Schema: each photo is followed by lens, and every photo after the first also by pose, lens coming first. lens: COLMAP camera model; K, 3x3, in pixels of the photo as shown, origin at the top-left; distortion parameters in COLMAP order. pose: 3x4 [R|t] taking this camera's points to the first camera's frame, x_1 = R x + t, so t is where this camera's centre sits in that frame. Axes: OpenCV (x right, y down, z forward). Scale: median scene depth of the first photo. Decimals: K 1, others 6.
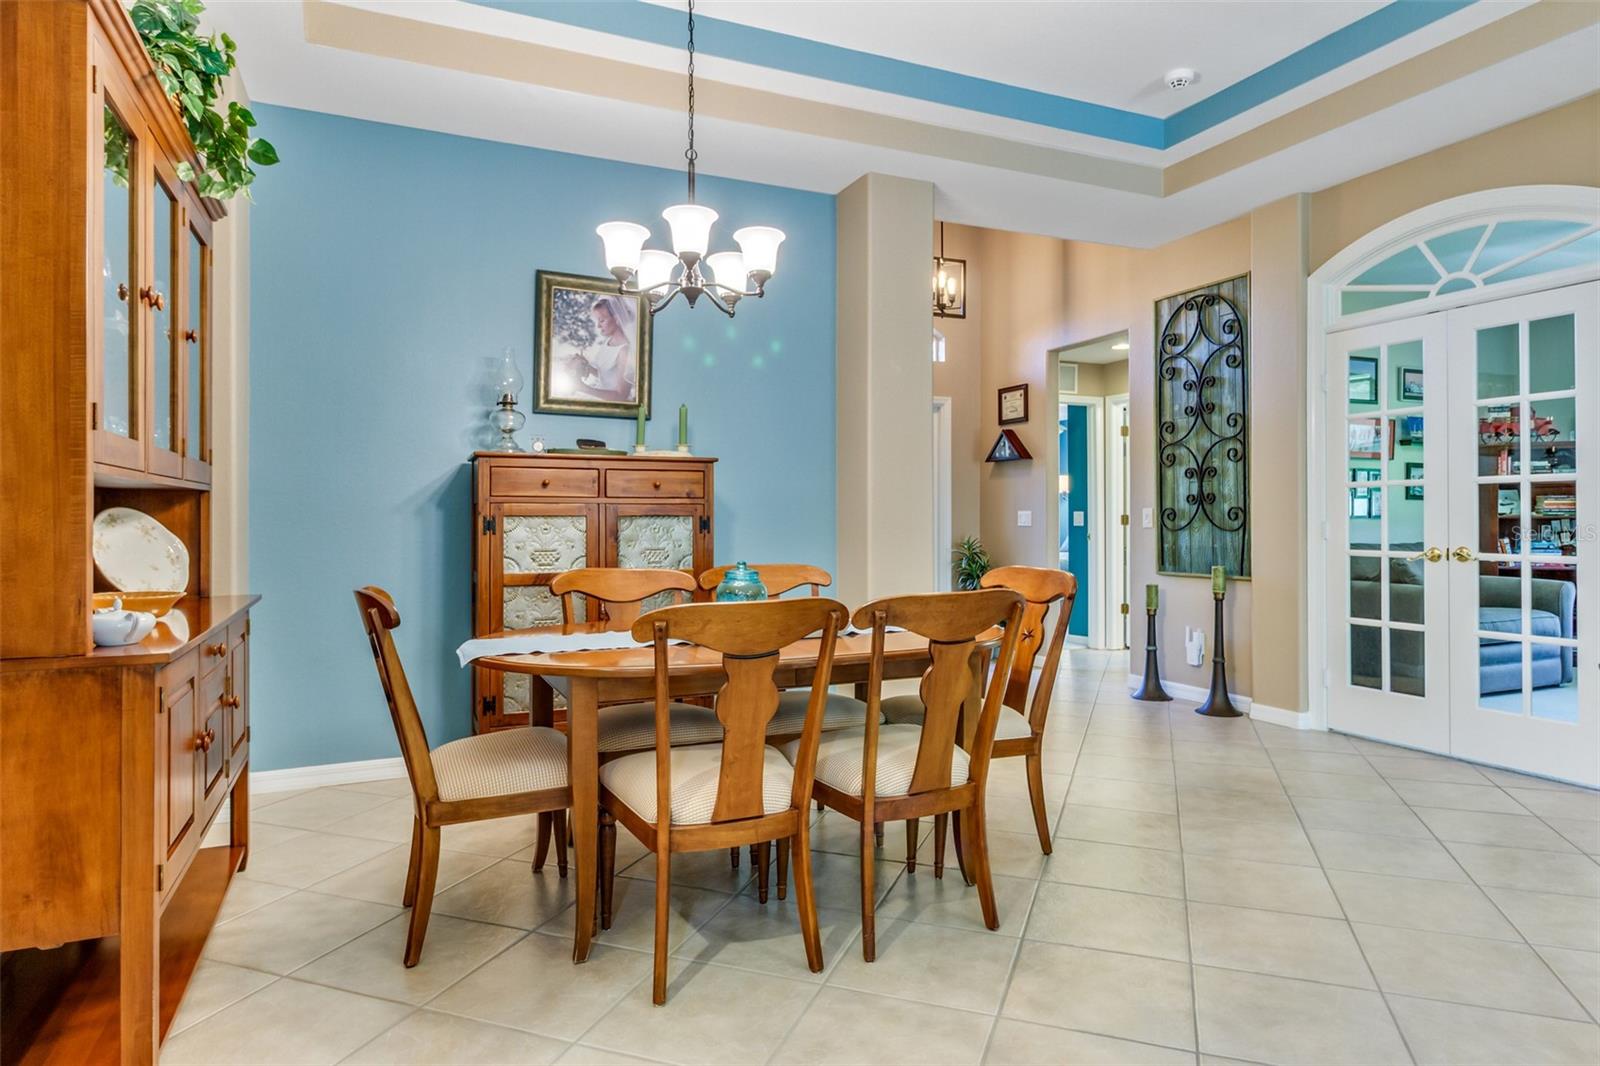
lens RADIAL K [[948.1, 0, 813.3], [0, 948.1, 508.3], [0, 0, 1]] dist [0.002104, -0.001843]
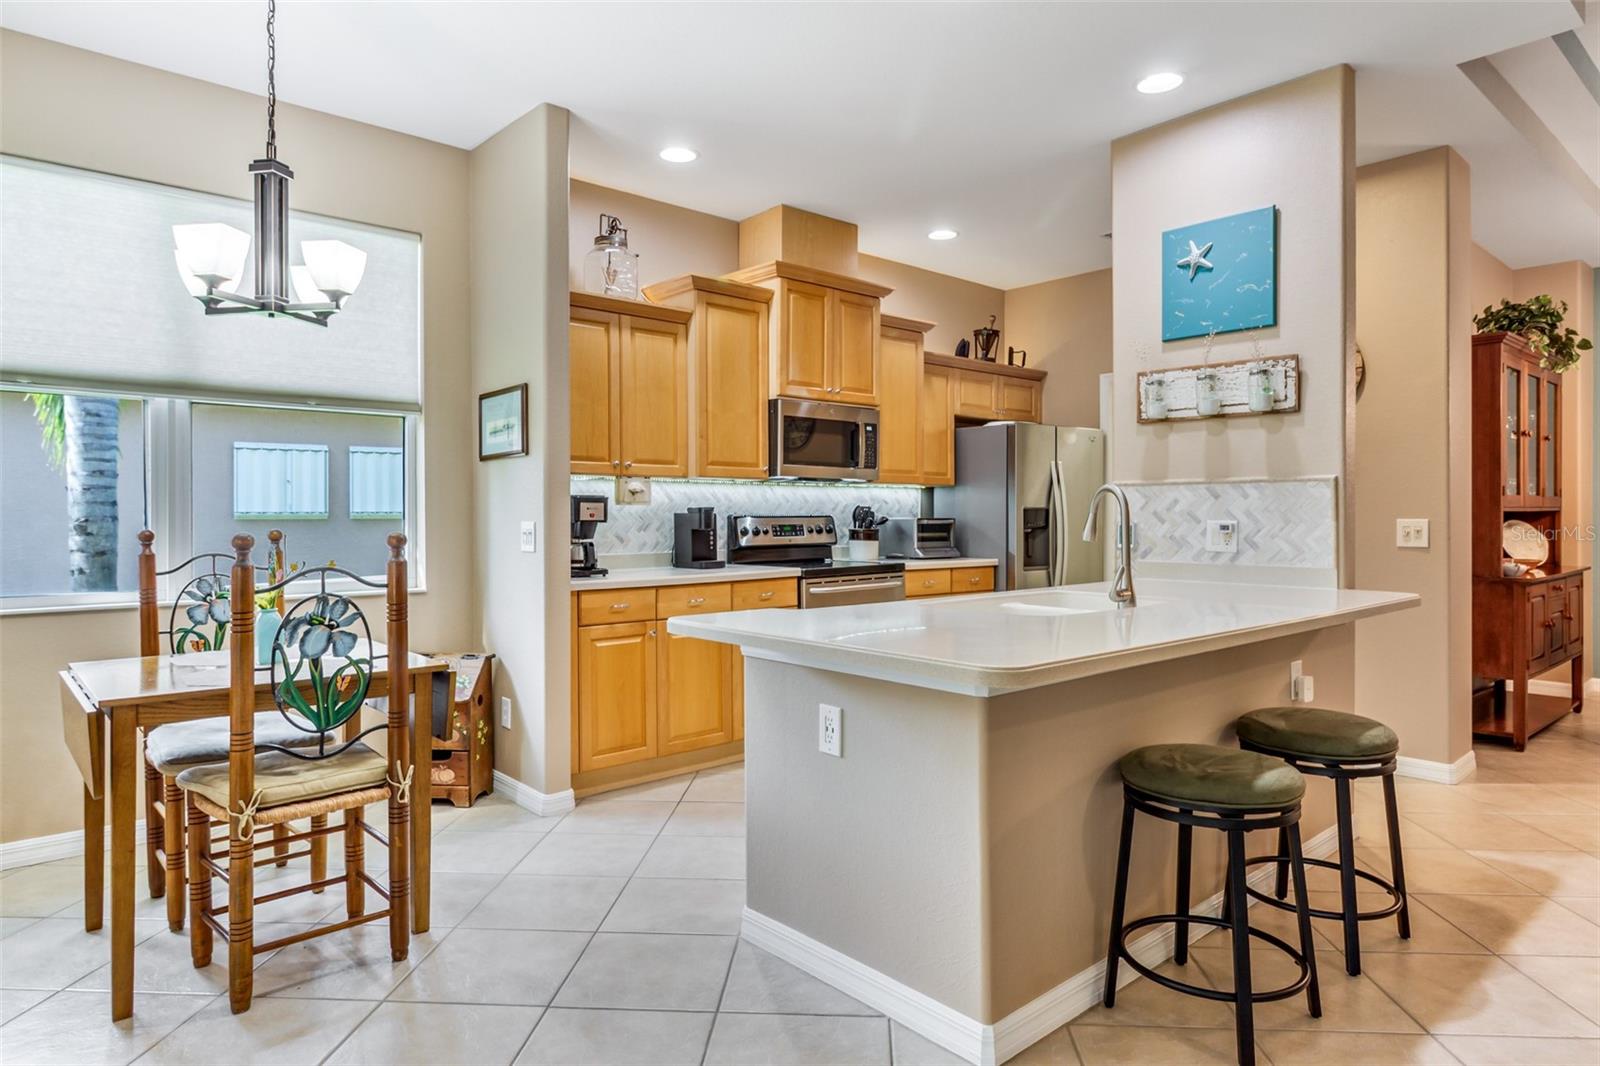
lens RADIAL K [[948.1, 0, 802.5], [0, 948.1, 521.7], [0, 0, 1]] dist [0.002104, -0.001843]
pose [[0.289839, 0.005323, -0.957061, 0.382137], [0.011015, 0.999900, 0.008897, -0.015387], [0.957012, -0.013121, 0.289751, -0.517808]]
